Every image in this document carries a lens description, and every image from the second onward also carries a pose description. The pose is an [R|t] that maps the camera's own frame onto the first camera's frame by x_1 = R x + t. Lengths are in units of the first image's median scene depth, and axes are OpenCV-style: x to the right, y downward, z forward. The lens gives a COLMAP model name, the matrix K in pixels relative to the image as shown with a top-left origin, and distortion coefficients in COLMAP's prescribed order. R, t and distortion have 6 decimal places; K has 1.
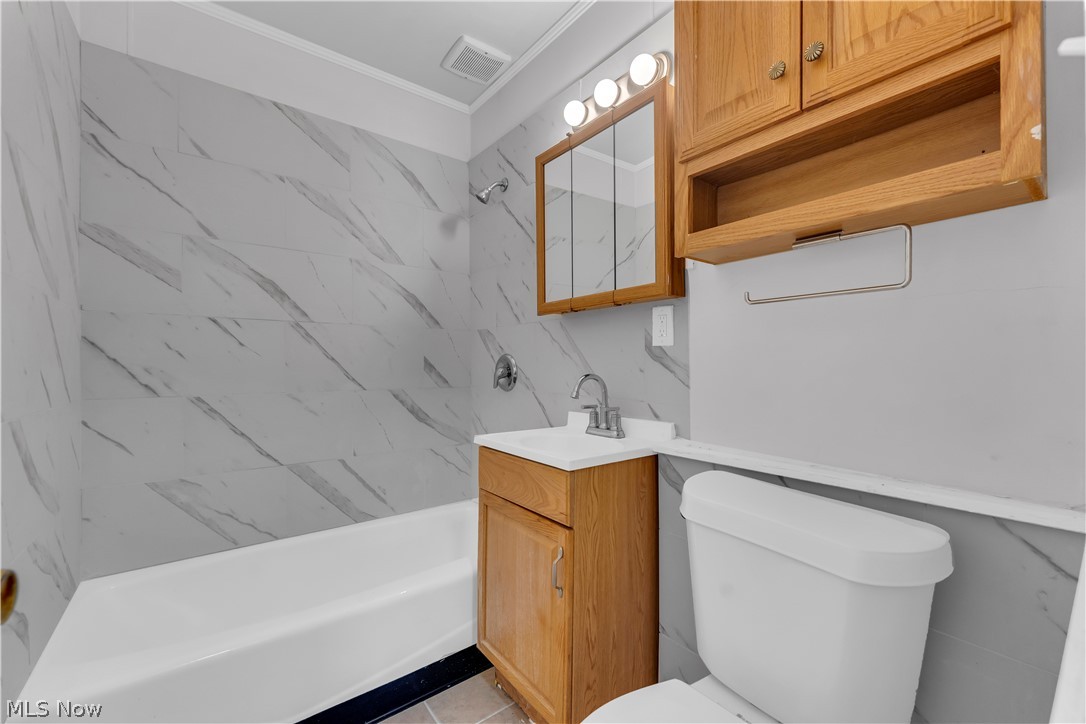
lens RADIAL K [[441.7, 0, 543.0], [0, 441.7, 363.5], [0, 0, 1]] dist [0.002407, -0.000561]
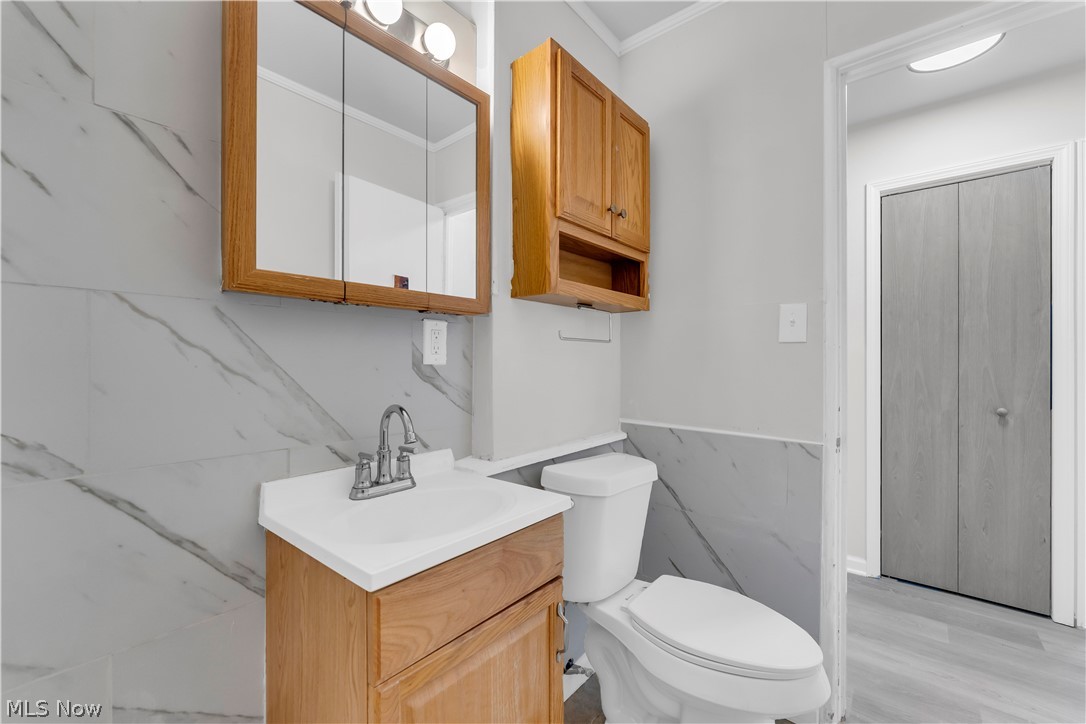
lens RADIAL K [[441.7, 0, 543.1], [0, 441.7, 361.0], [0, 0, 1]] dist [0.002407, -0.000561]
pose [[-0.210206, 0.001778, 0.977656, -0.644676], [-0.002518, 0.999994, -0.002359, -0.045539], [-0.977654, -0.002957, -0.210200, 0.977922]]
